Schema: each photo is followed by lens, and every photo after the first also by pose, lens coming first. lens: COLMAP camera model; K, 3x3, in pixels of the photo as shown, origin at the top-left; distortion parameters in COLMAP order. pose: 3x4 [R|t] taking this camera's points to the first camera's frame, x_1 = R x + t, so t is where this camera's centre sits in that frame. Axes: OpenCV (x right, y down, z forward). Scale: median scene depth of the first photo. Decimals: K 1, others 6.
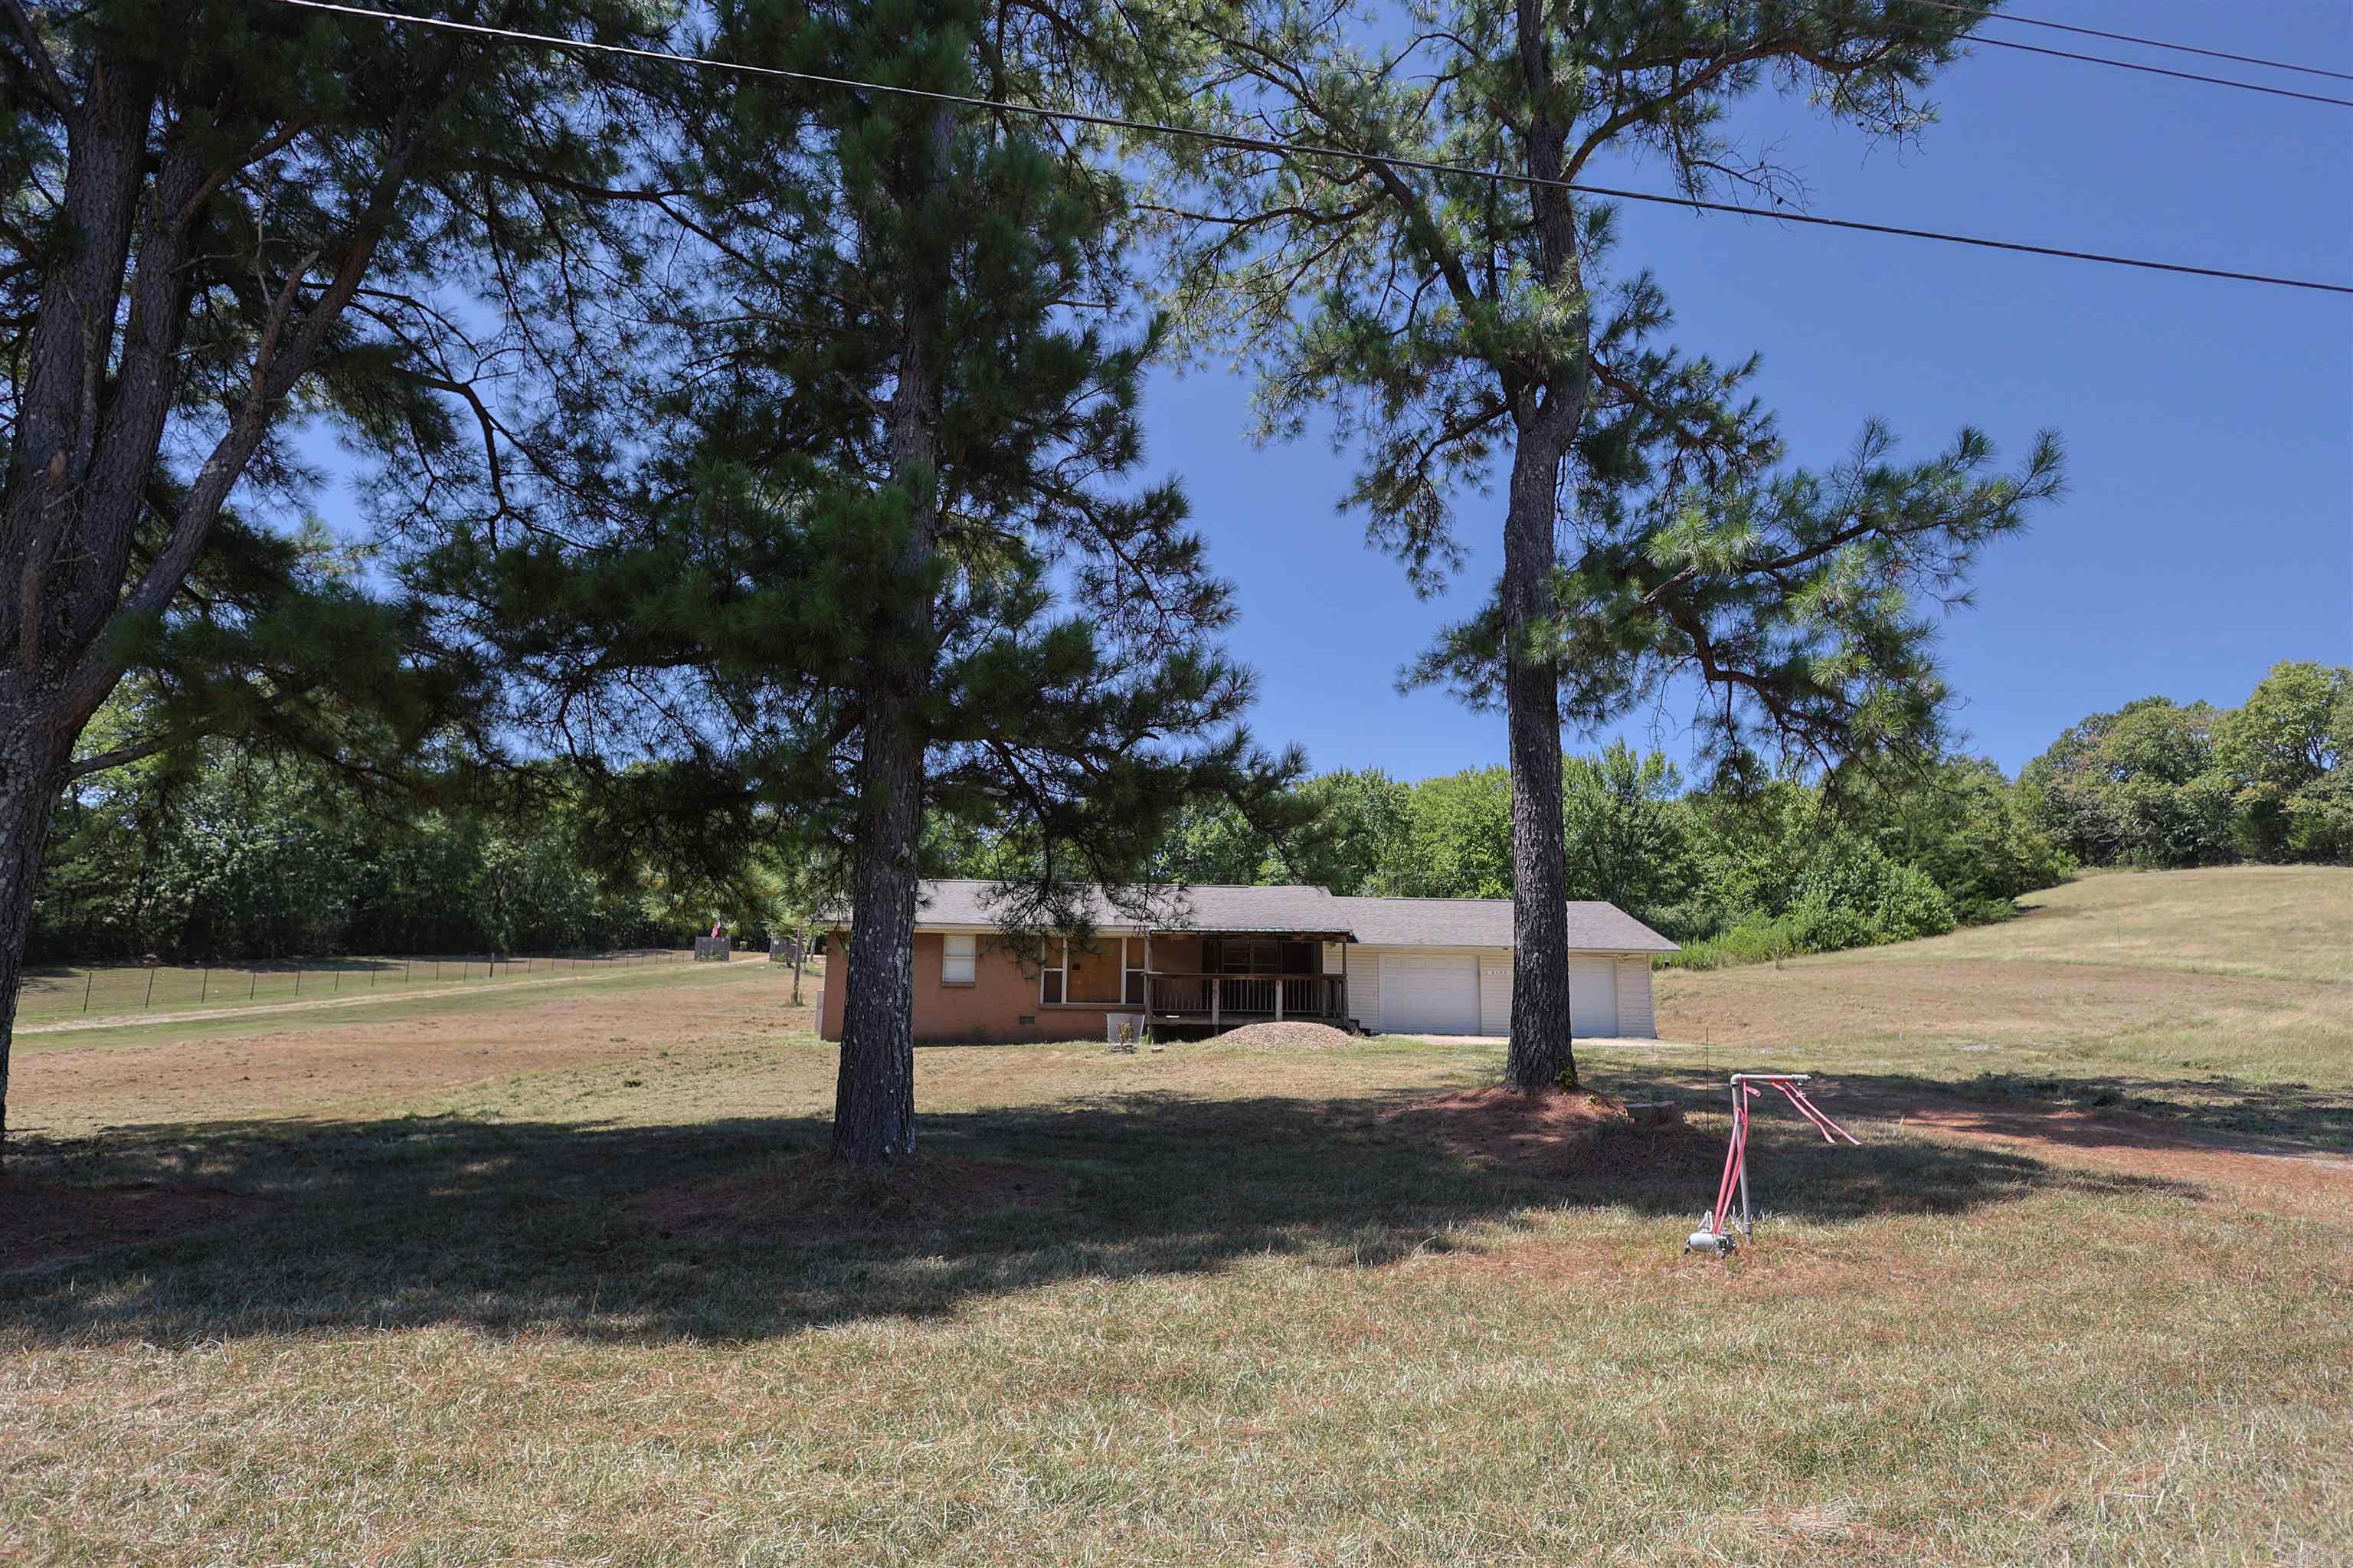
lens RADIAL K [[1156.0, 0, 1176.5], [0, 1156.0, 784.0], [0, 0, 1]] dist [0.004867, -0.000091]
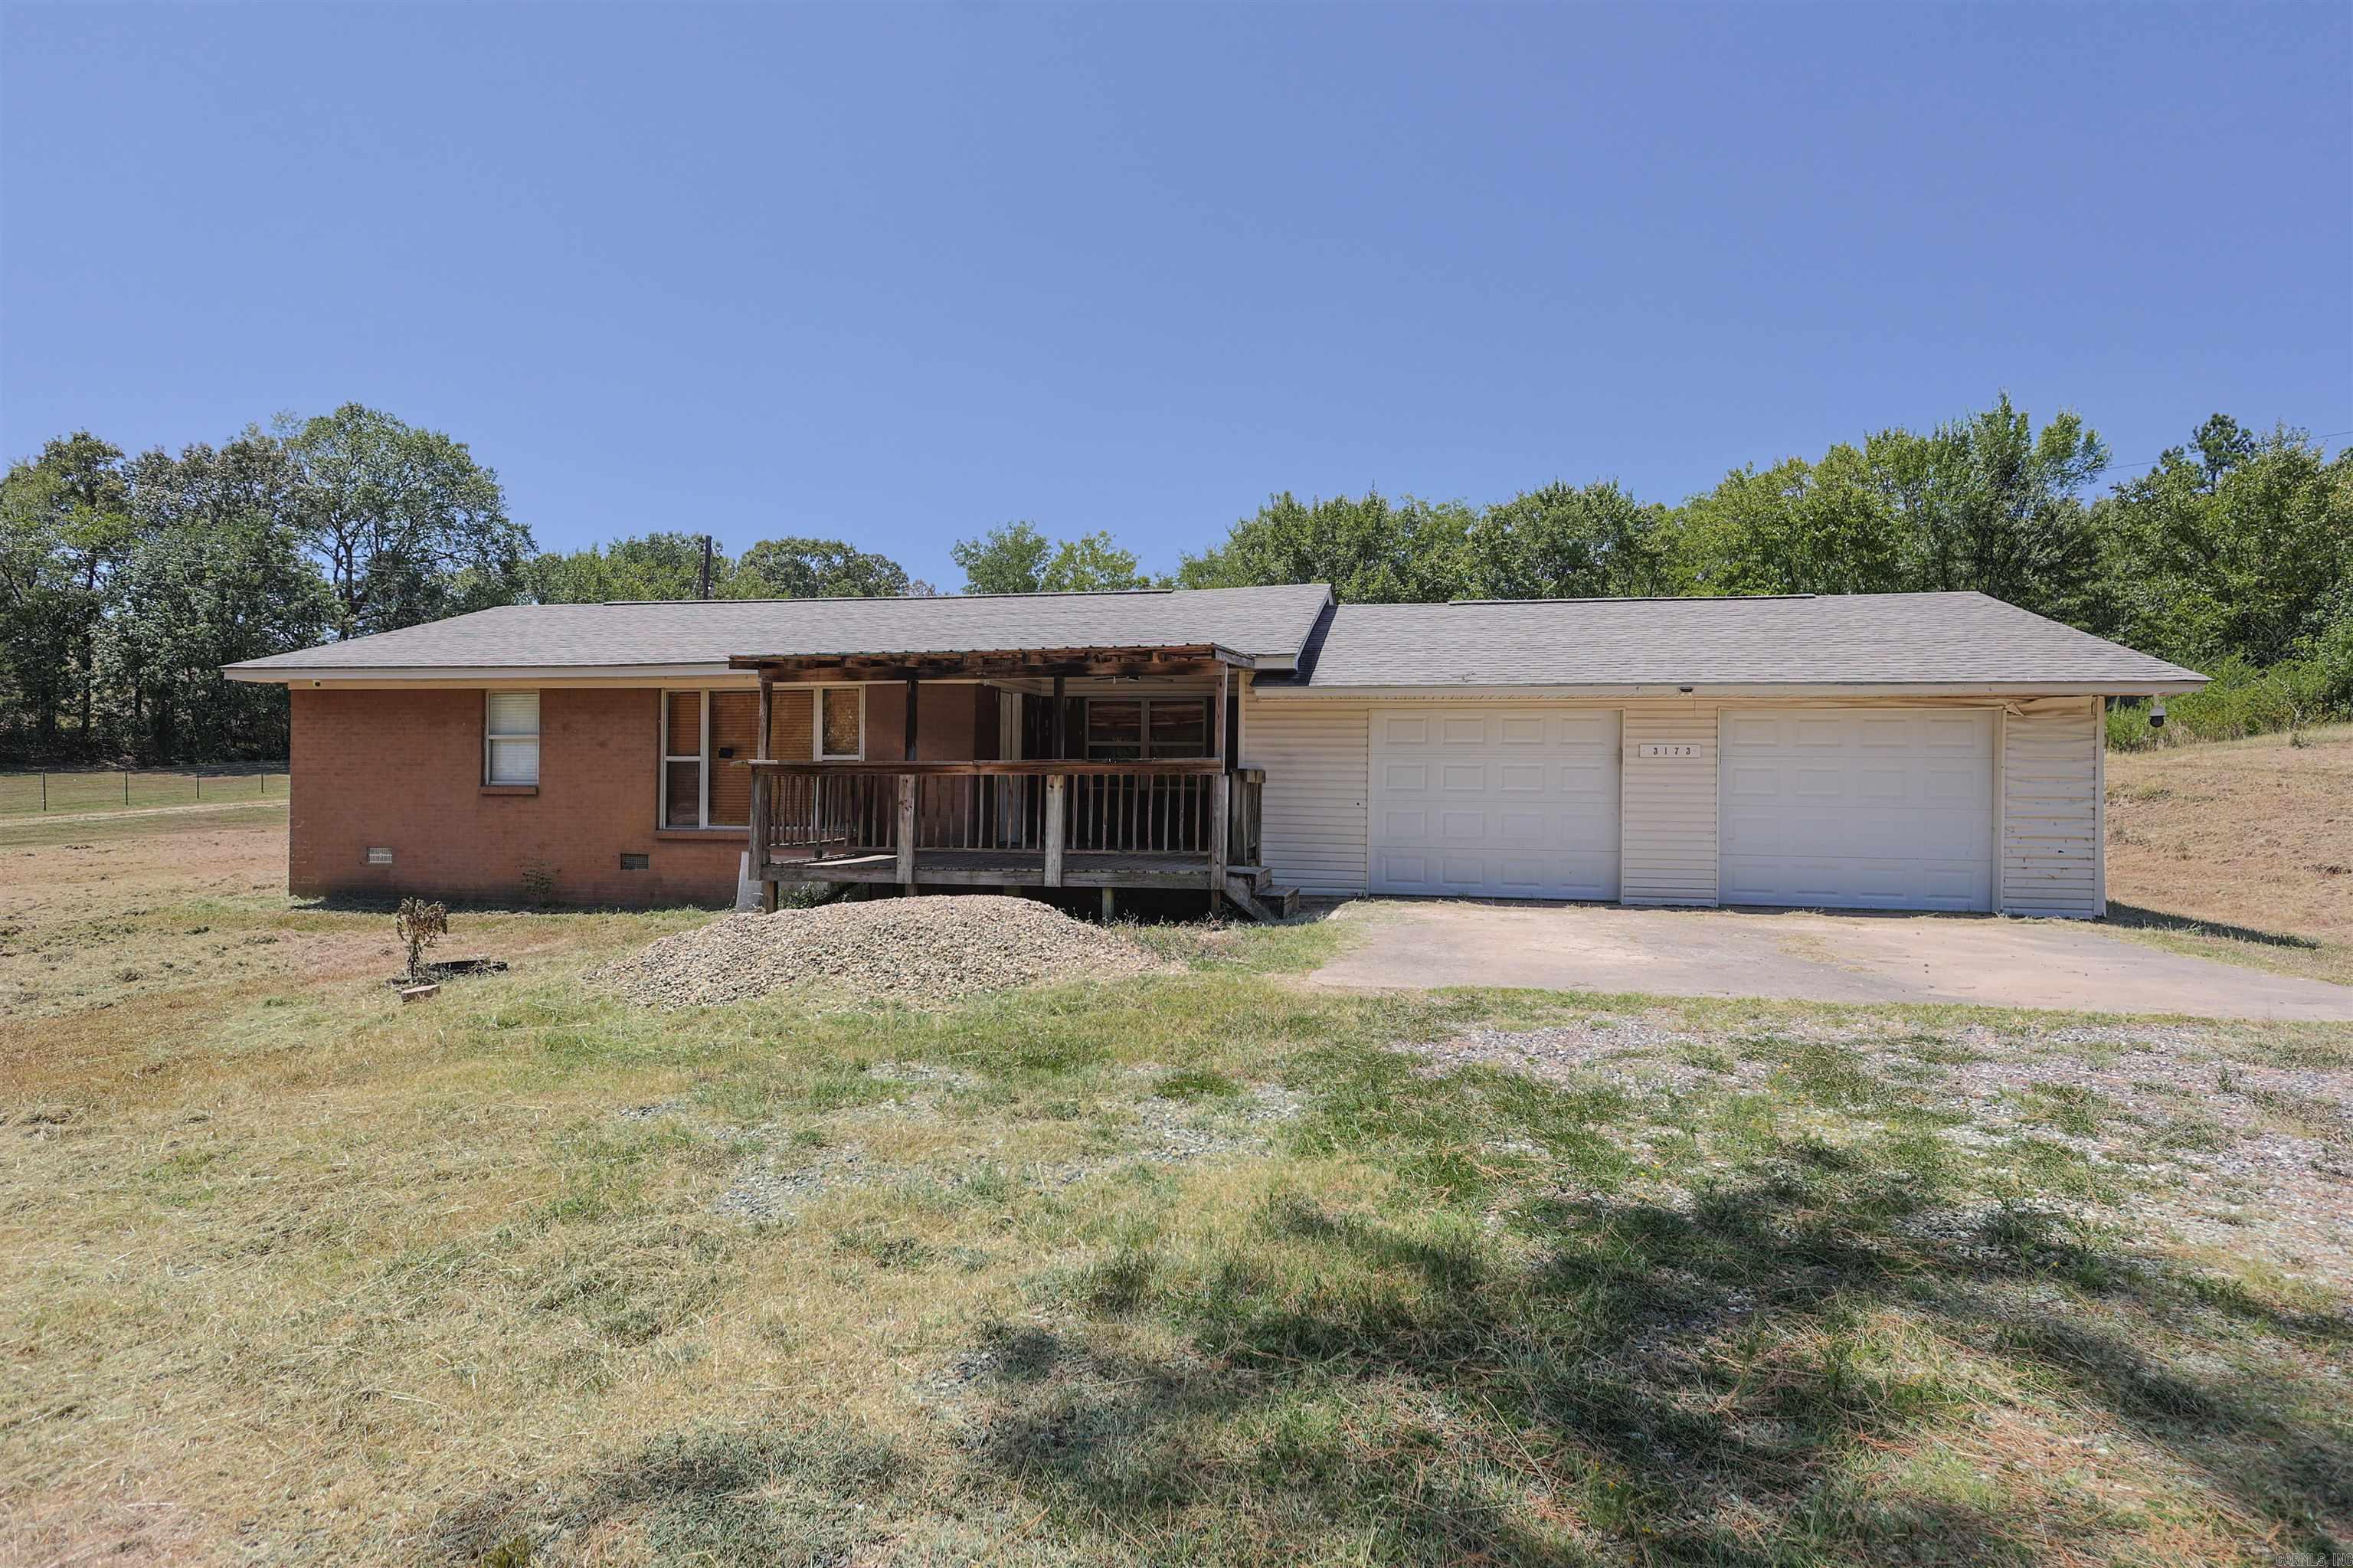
lens RADIAL K [[1200.0, 0, 1177.8], [0, 1200.0, 782.5], [0, 0, 1]] dist [-0.000194, 0.000334]
pose [[0.975827, -0.008593, -0.218374, 0.090346], [0.046051, 0.984876, 0.167028, 0.042925], [0.213636, -0.173047, 0.961465, 0.250077]]
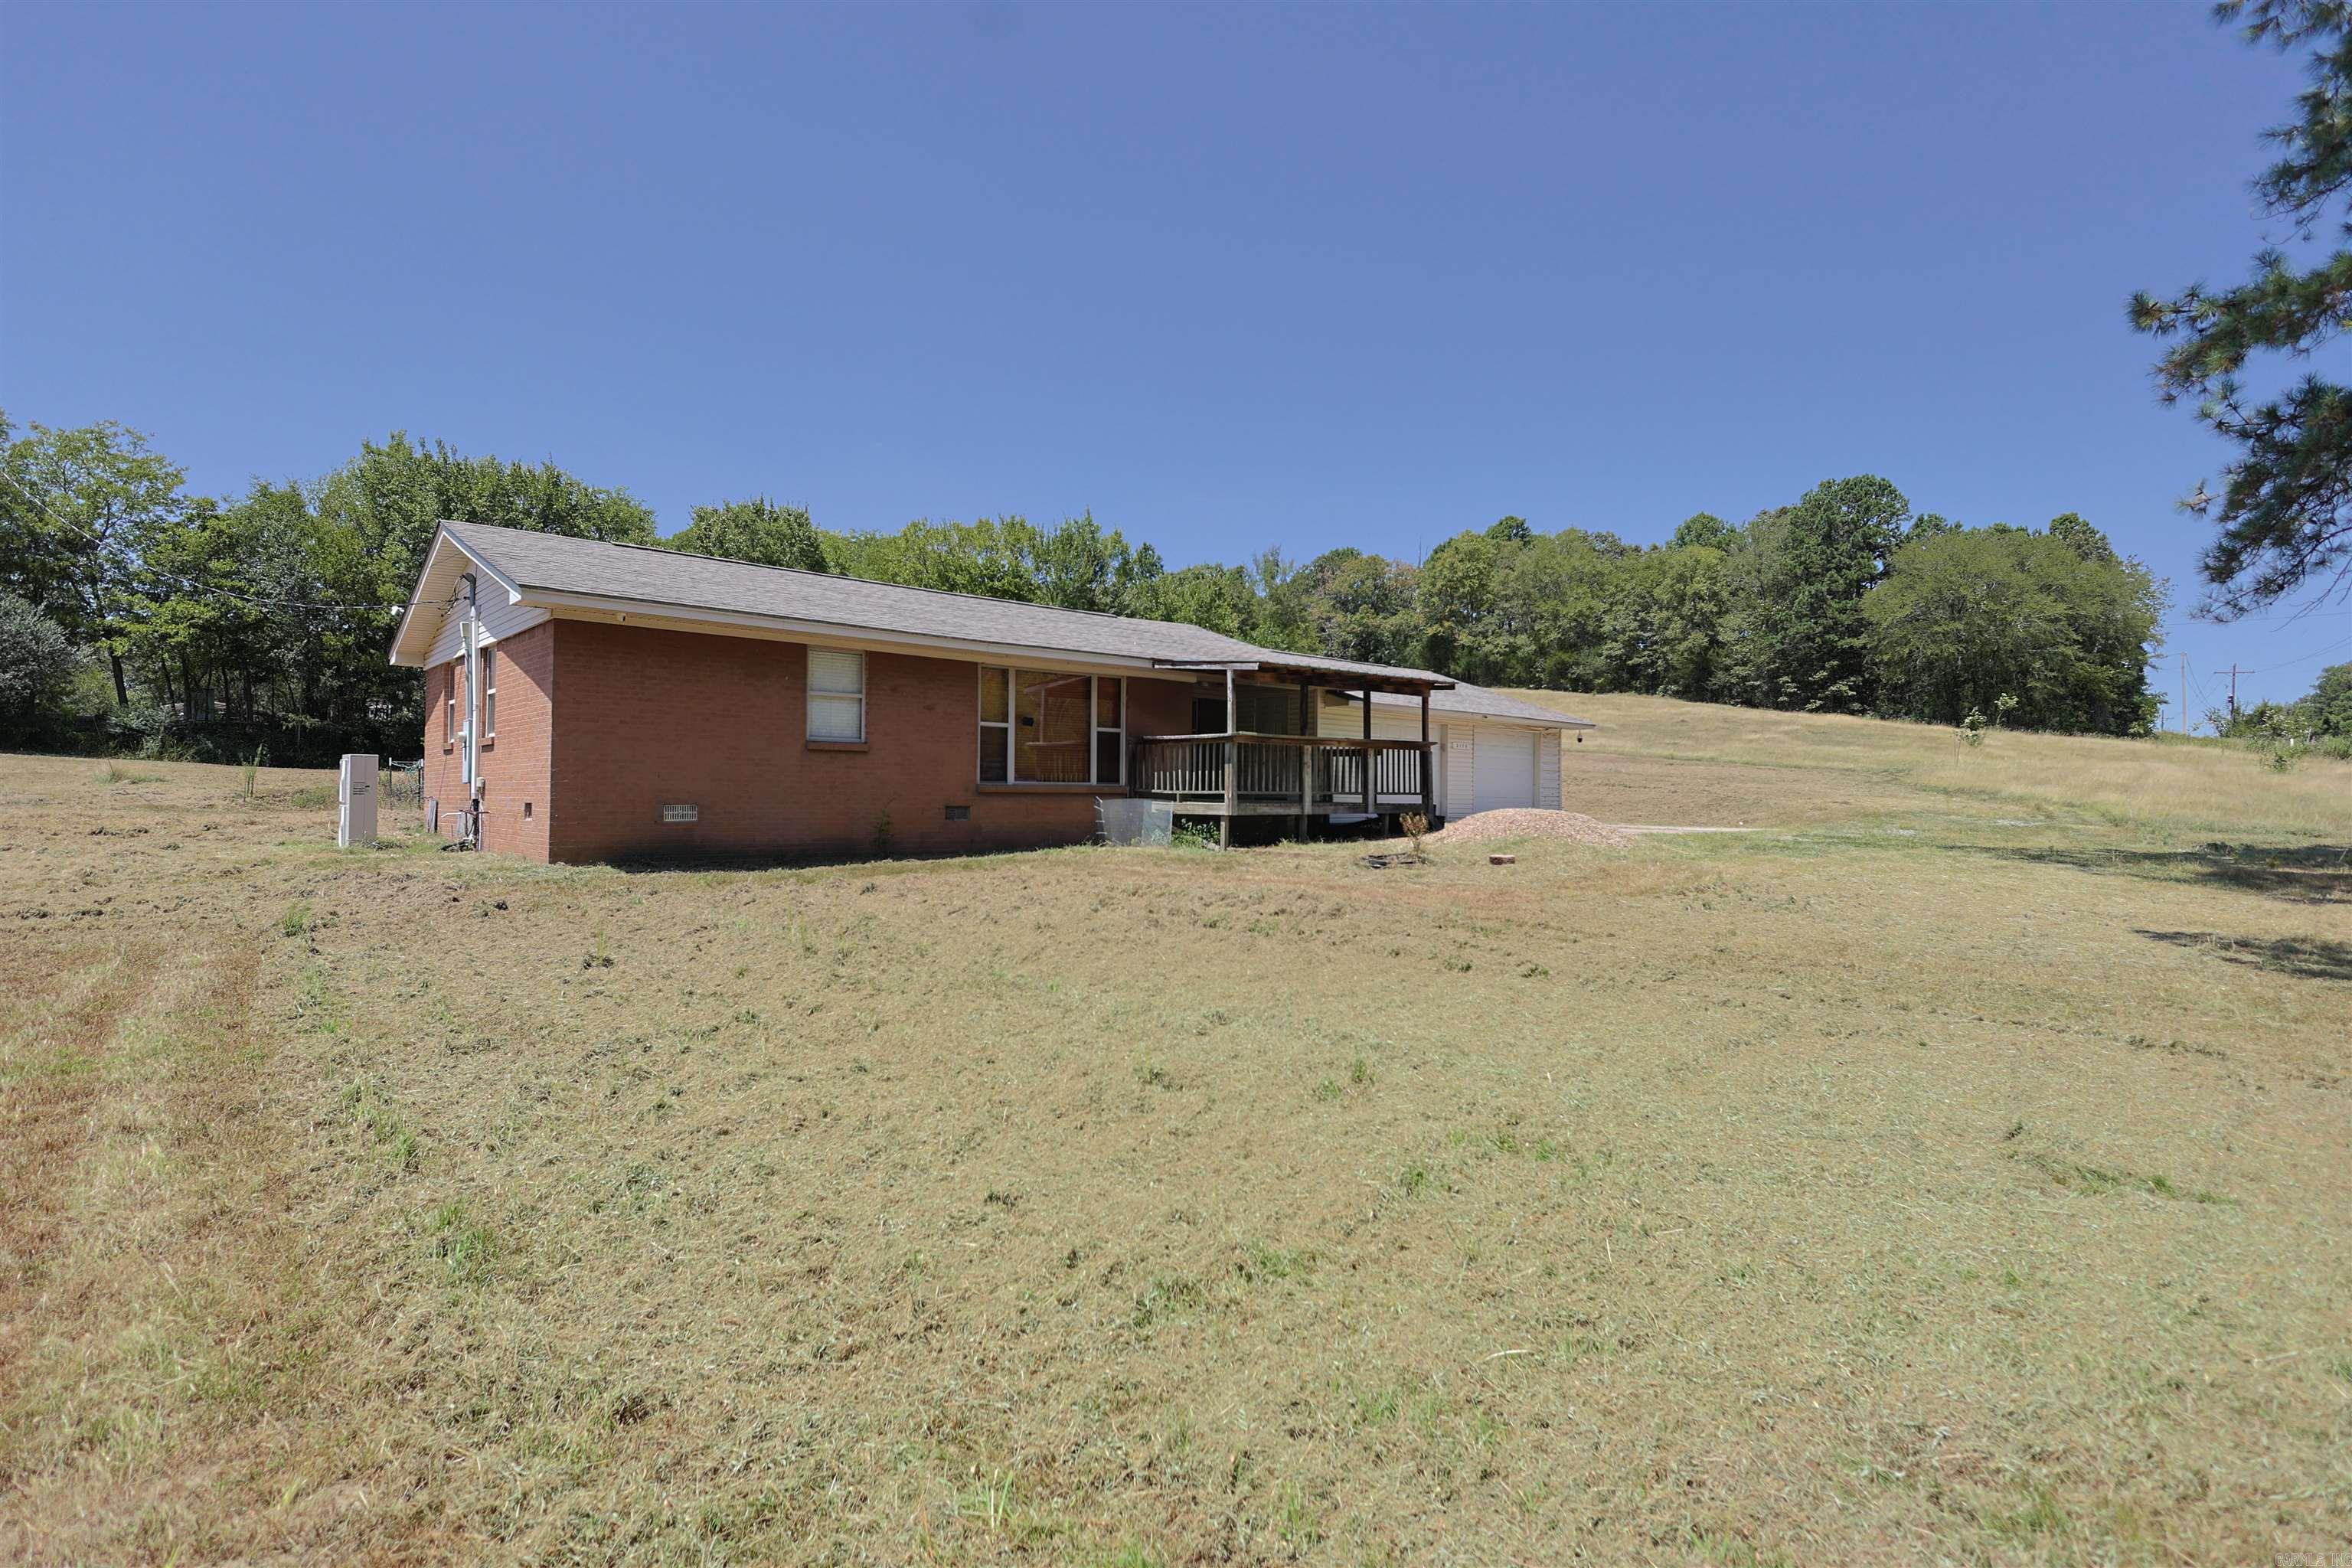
lens RADIAL K [[1148.5, 0, 1172.8], [0, 1148.5, 783.5], [0, 0, 1]] dist [-0.000736, 0.000462]
pose [[0.763847, 0.000300, 0.645397, -0.178781], [-0.117615, 0.983319, 0.138744, 0.044817], [-0.634590, -0.181887, 0.751141, 0.229991]]
